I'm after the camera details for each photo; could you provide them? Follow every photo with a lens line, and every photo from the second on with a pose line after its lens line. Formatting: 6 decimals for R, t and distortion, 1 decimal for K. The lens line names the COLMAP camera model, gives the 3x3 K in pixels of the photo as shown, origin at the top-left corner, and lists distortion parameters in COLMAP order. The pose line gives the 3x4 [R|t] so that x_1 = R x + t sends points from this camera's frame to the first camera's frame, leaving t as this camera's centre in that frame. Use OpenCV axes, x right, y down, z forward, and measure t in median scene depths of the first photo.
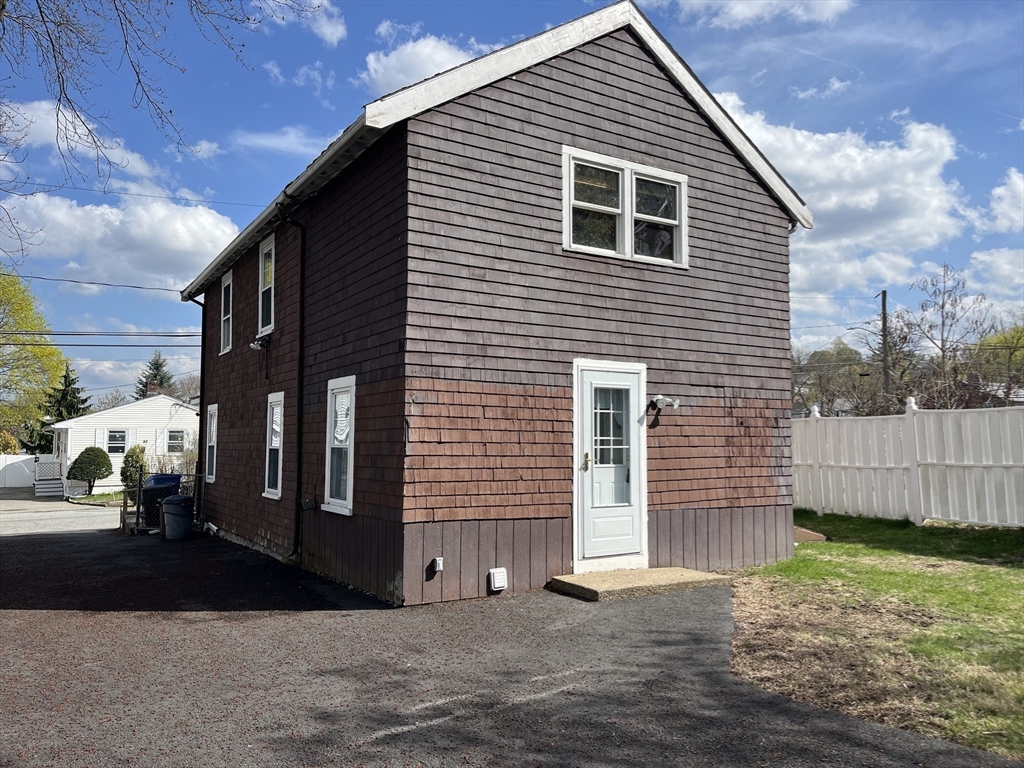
lens RADIAL K [[821.8, 0, 512.0], [0, 821.8, 384.0], [0, 0, 1]] dist [0.060965, -0.141132]
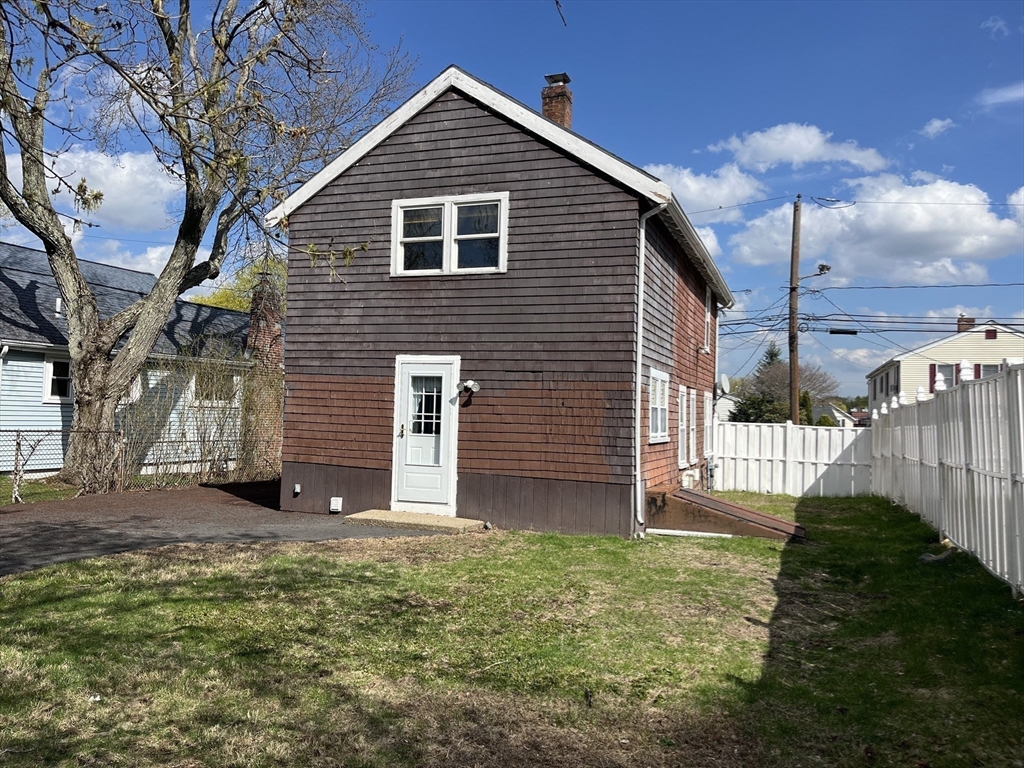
lens RADIAL K [[771.3, 0, 512.0], [0, 771.3, 384.0], [0, 0, 1]] dist [0.079664, -0.107690]
pose [[0.586699, -0.011778, -0.809720, 1.174051], [0.031061, 0.999486, 0.007968, 0.011747], [0.809209, -0.029826, 0.586763, 0.377942]]
